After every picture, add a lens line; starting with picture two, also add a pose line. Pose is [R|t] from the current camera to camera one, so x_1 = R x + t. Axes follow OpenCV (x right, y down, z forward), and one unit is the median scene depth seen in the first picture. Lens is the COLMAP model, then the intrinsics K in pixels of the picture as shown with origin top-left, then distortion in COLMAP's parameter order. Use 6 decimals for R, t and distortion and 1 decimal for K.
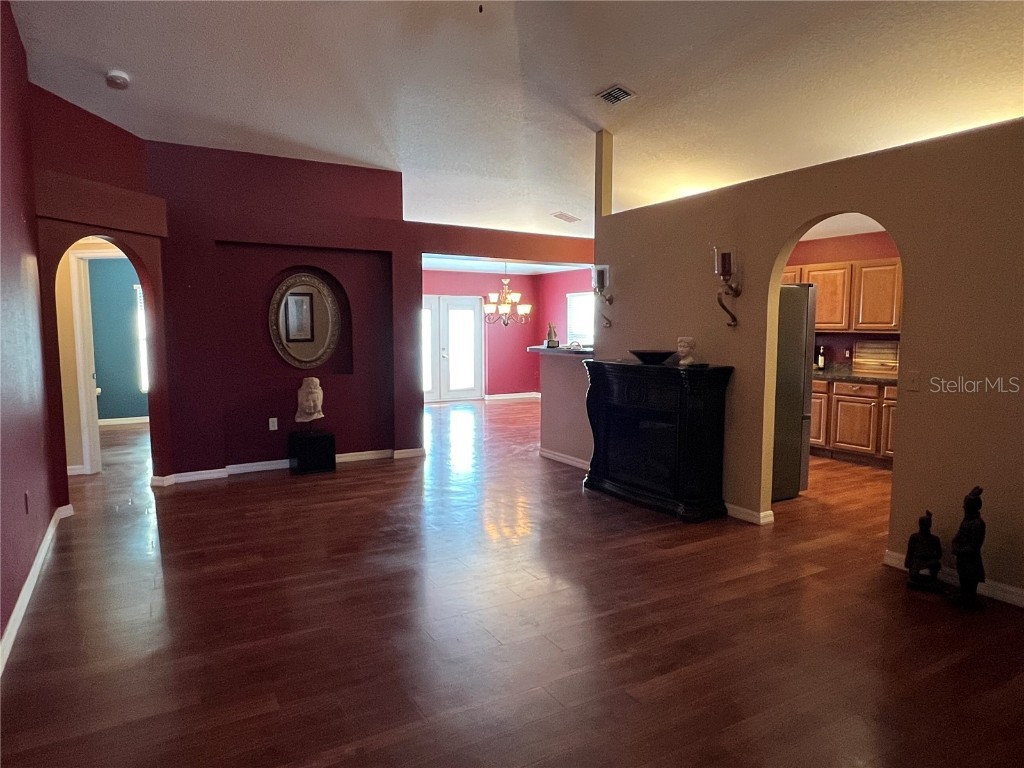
lens RADIAL K [[641.0, 0, 518.3], [0, 641.0, 390.0], [0, 0, 1]] dist [0.001304, 0.001011]
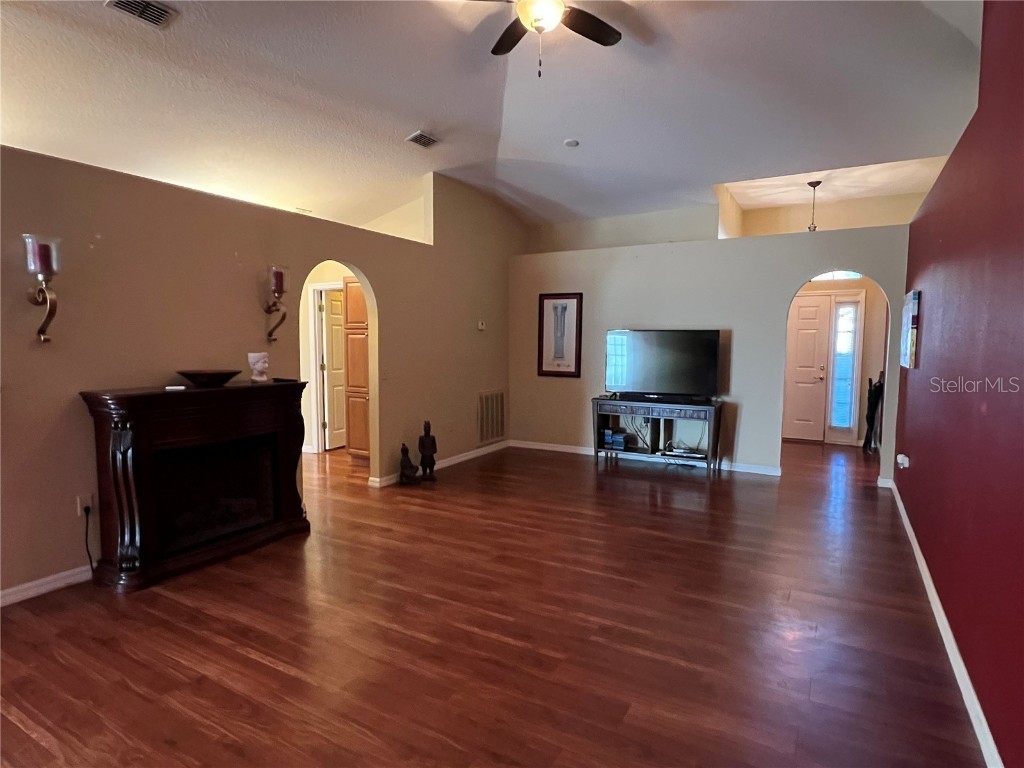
lens RADIAL K [[569.4, 0, 512.0], [0, 569.4, 384.0], [0, 0, 1]] dist [0.001943, 0.000111]
pose [[-0.485378, -0.069705, 0.871521, -0.524409], [0.082972, 0.988646, 0.125282, -0.088580], [-0.870359, 0.133121, -0.474083, 0.855233]]
